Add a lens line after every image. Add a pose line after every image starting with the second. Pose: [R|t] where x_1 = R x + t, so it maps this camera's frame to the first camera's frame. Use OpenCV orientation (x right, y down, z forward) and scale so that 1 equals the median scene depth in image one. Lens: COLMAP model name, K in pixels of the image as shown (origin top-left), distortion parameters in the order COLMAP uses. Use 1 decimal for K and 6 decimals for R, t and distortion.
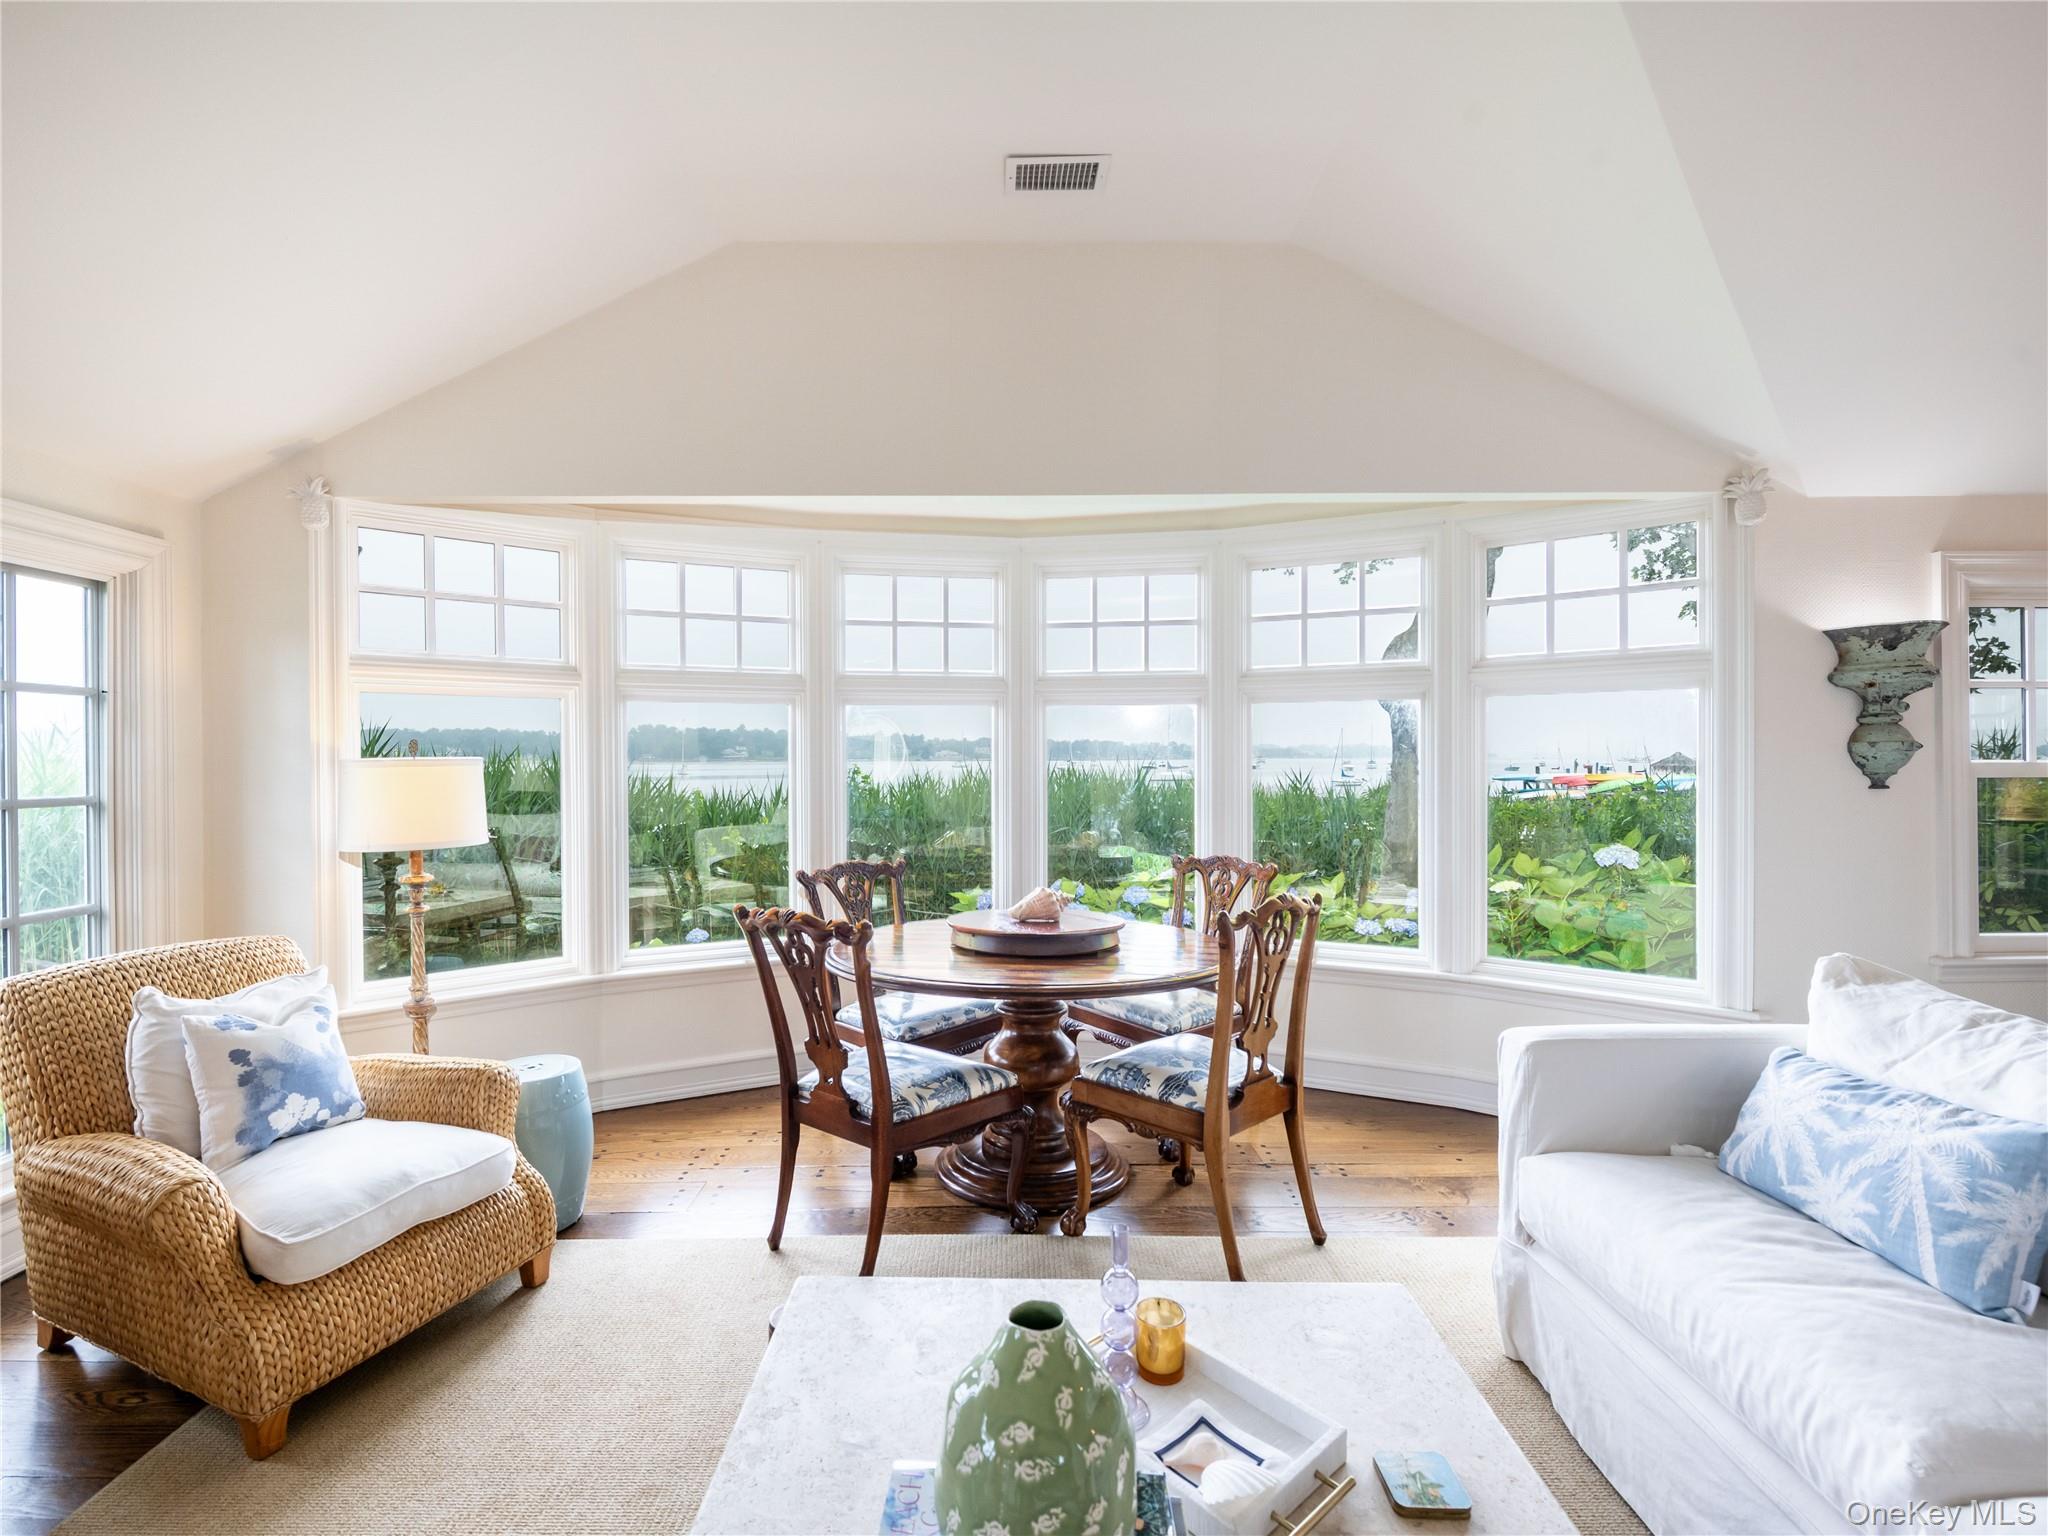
lens RADIAL K [[945.6, 0, 1024.0], [0, 945.6, 768.0], [0, 0, 1]] dist [0.000800, -0.000034]
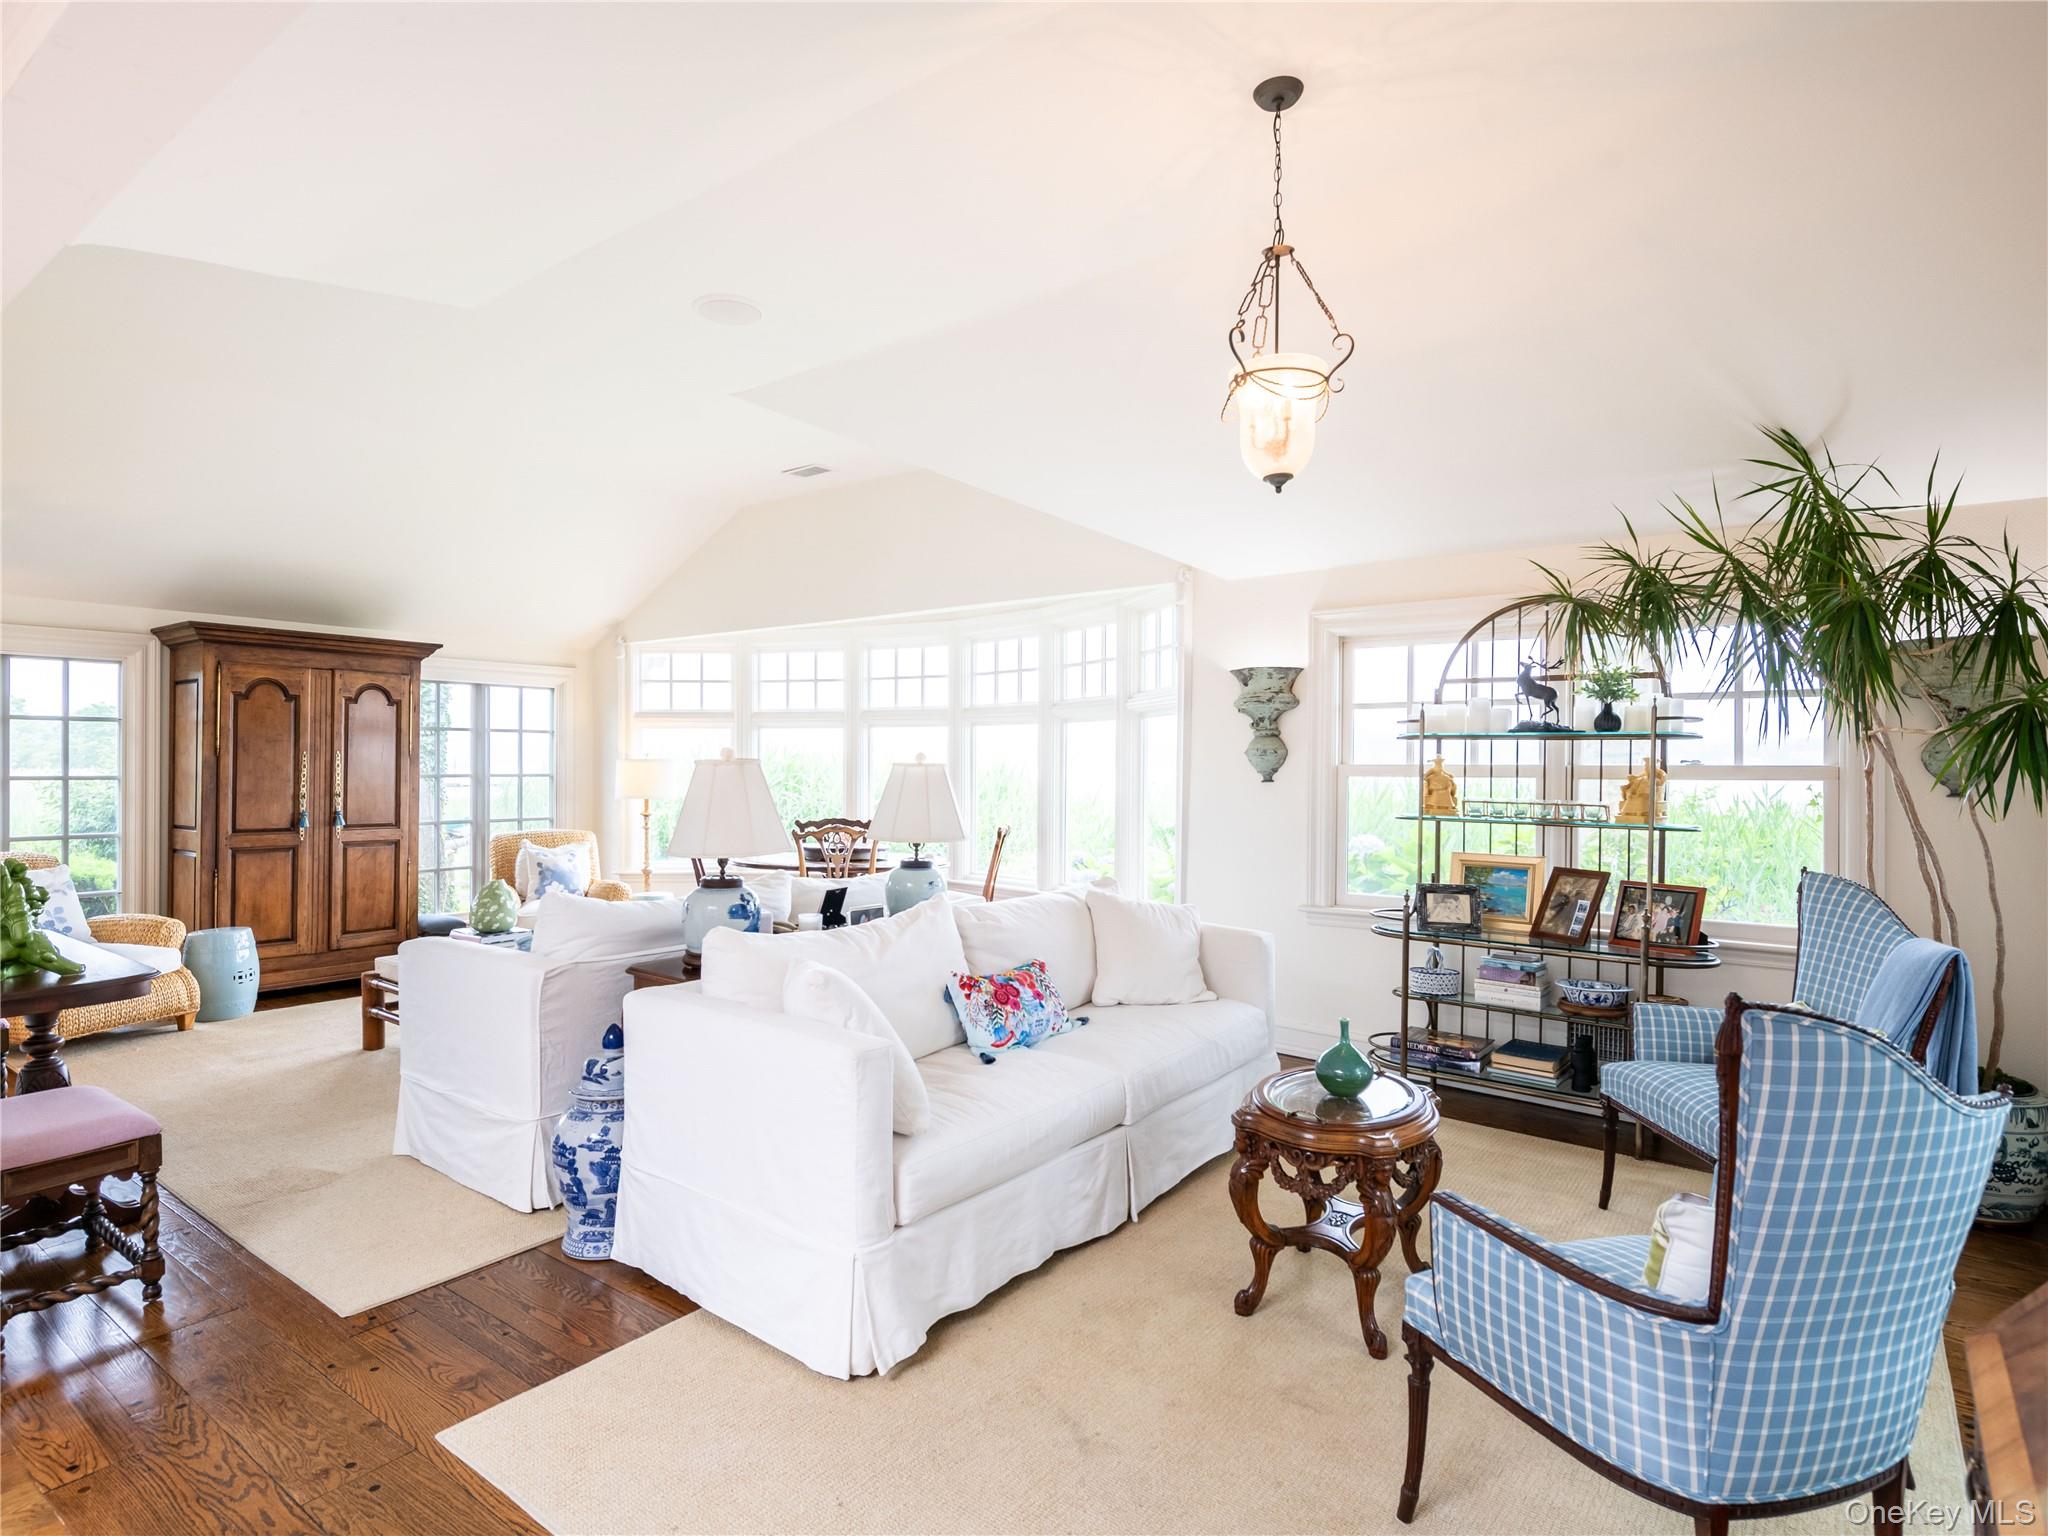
lens RADIAL K [[1044.9, 0, 1024.0], [0, 1044.9, 768.0], [0, 0, 1]] dist [-0.000080, 0.000015]
pose [[0.815493, 0.007122, -0.578723, 1.510009], [-0.007144, 0.999972, 0.002239, 0.000765], [0.578722, 0.002309, 0.815521, -0.492022]]
